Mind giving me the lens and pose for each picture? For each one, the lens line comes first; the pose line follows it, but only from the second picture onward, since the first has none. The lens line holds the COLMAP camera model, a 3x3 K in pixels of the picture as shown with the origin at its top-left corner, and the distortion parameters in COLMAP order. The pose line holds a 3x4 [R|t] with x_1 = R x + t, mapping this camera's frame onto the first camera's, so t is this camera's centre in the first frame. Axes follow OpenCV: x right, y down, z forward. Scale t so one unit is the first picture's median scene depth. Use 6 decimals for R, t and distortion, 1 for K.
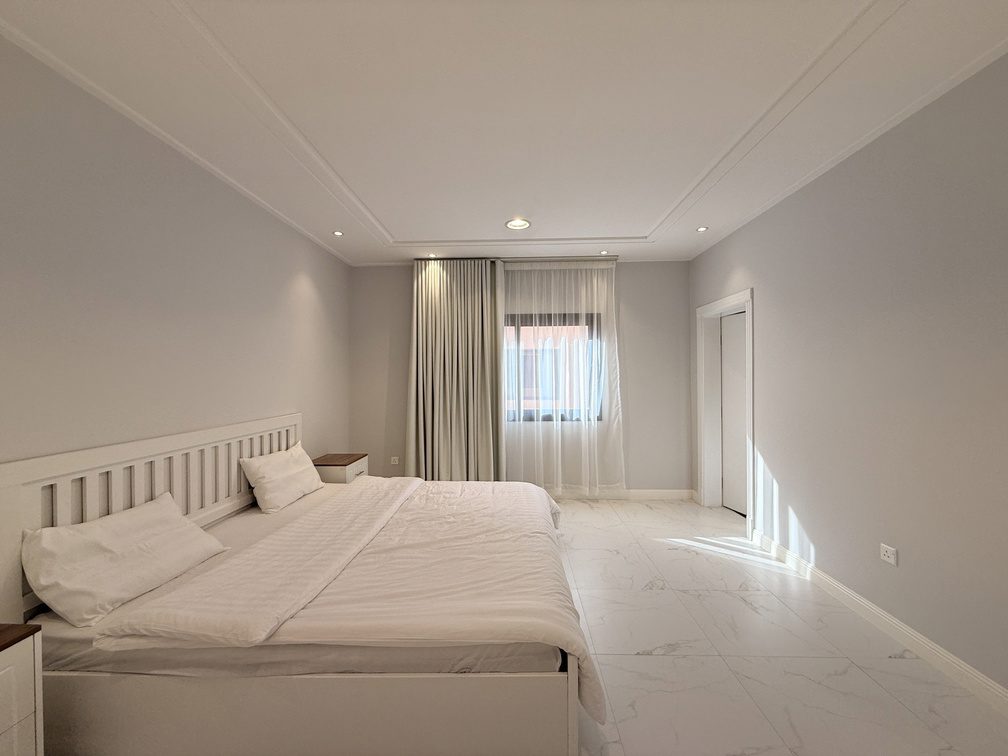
lens RADIAL K [[407.0, 0, 501.7], [0, 407.0, 379.6], [0, 0, 1]] dist [0.001820, -0.000070]
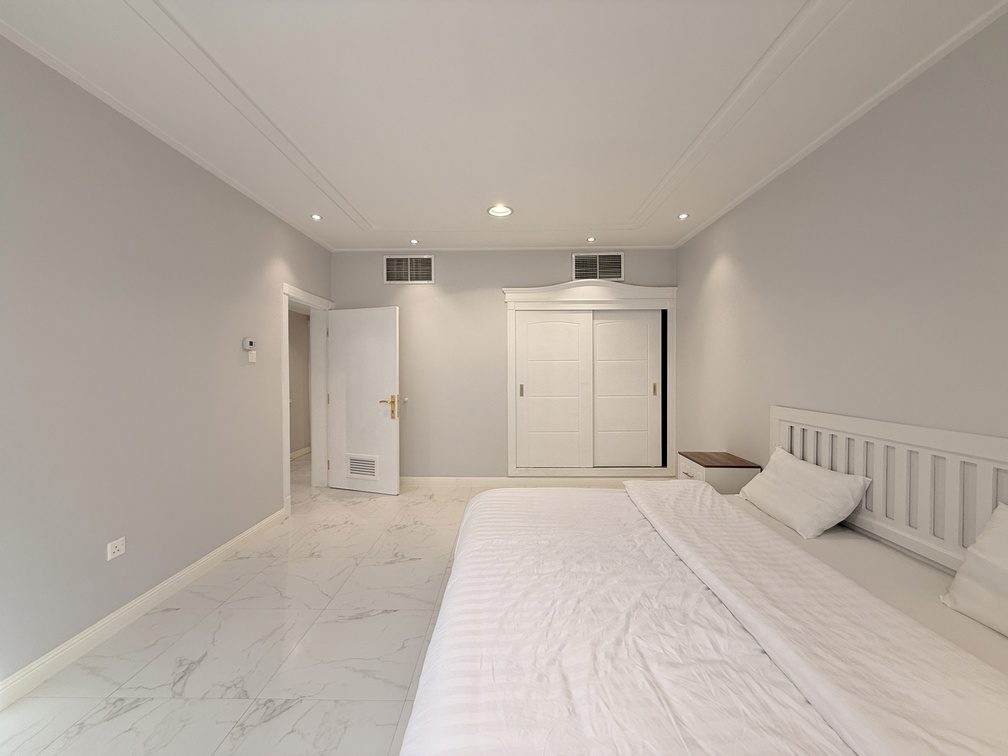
lens RADIAL K [[407.0, 0, 502.4], [0, 407.0, 370.4], [0, 0, 1]] dist [0.001820, -0.000070]
pose [[-0.999467, 0.010600, -0.030867, 0.031714], [0.010156, 0.999843, 0.014531, 0.001502], [0.031016, 0.014210, -0.999418, 0.996267]]
